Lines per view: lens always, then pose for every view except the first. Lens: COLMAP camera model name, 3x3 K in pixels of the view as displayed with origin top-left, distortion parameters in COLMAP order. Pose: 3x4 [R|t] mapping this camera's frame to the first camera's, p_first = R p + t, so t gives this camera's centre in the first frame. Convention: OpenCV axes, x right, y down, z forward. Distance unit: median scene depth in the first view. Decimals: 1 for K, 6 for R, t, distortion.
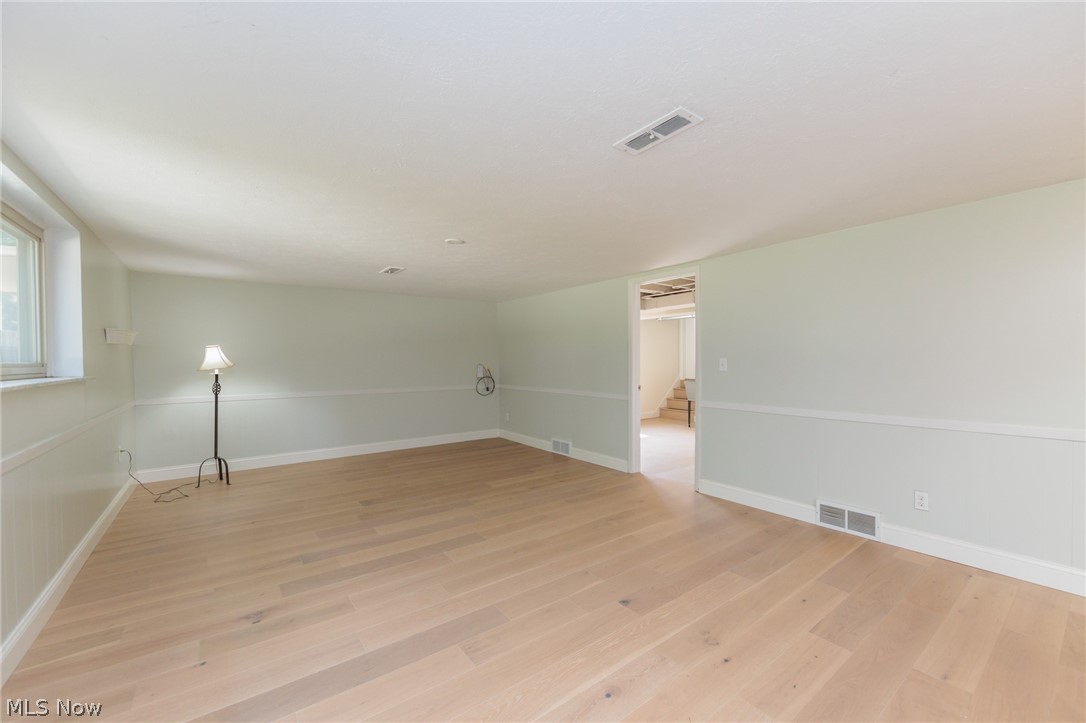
lens RADIAL K [[437.9, 0, 545.0], [0, 437.9, 362.0], [0, 0, 1]] dist [-0.001808, -0.000647]
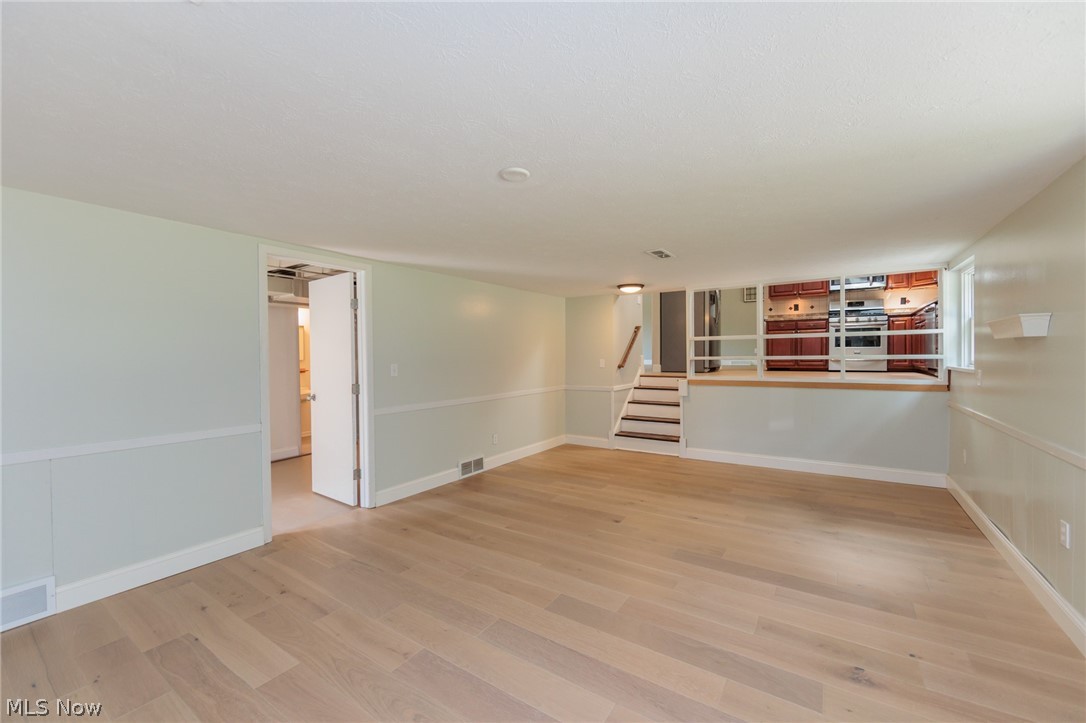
lens RADIAL K [[437.9, 0, 545.0], [0, 437.9, 362.0], [0, 0, 1]] dist [-0.001808, -0.000647]
pose [[-0.339916, -0.006381, 0.940434, -0.733991], [0.014019, 0.999832, 0.011851, -0.022404], [-0.940351, 0.017212, -0.339770, 1.090150]]
